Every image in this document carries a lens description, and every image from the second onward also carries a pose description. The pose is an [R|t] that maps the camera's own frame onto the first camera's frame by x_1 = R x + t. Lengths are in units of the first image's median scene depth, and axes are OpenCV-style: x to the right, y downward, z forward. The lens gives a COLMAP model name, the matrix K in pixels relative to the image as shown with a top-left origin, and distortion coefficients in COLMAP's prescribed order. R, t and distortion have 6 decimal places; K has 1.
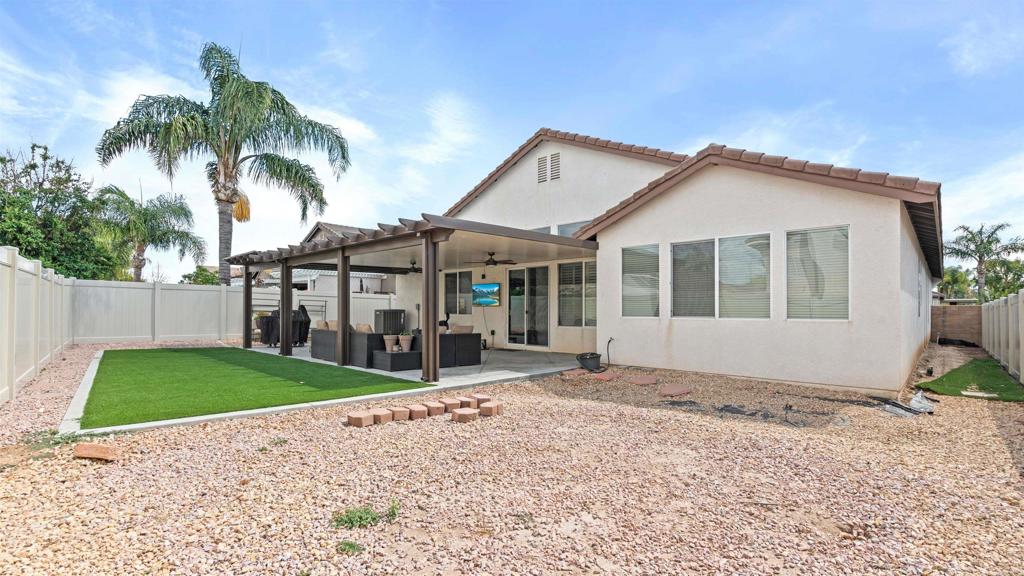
lens RADIAL K [[450.8, 0, 510.0], [0, 450.8, 296.0], [0, 0, 1]] dist [0.005024, 0.000733]
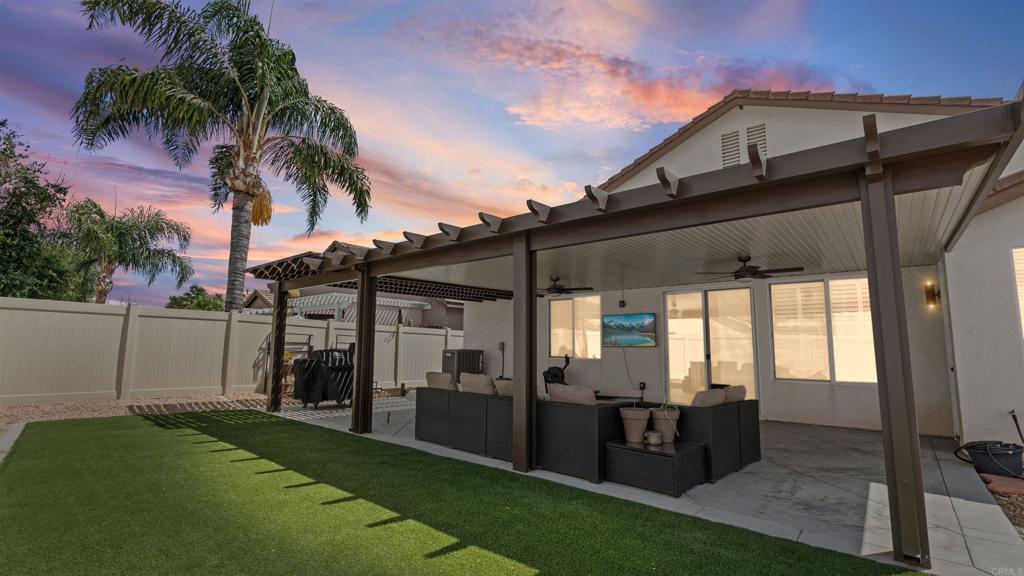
lens RADIAL K [[450.8, 0, 513.9], [0, 450.8, 287.3], [0, 0, 1]] dist [0.005024, 0.000733]
pose [[0.998523, 0.016029, 0.051904, -0.246982], [-0.010664, 0.994724, -0.102029, 0.004154], [-0.053266, 0.101325, 0.993426, 0.297153]]
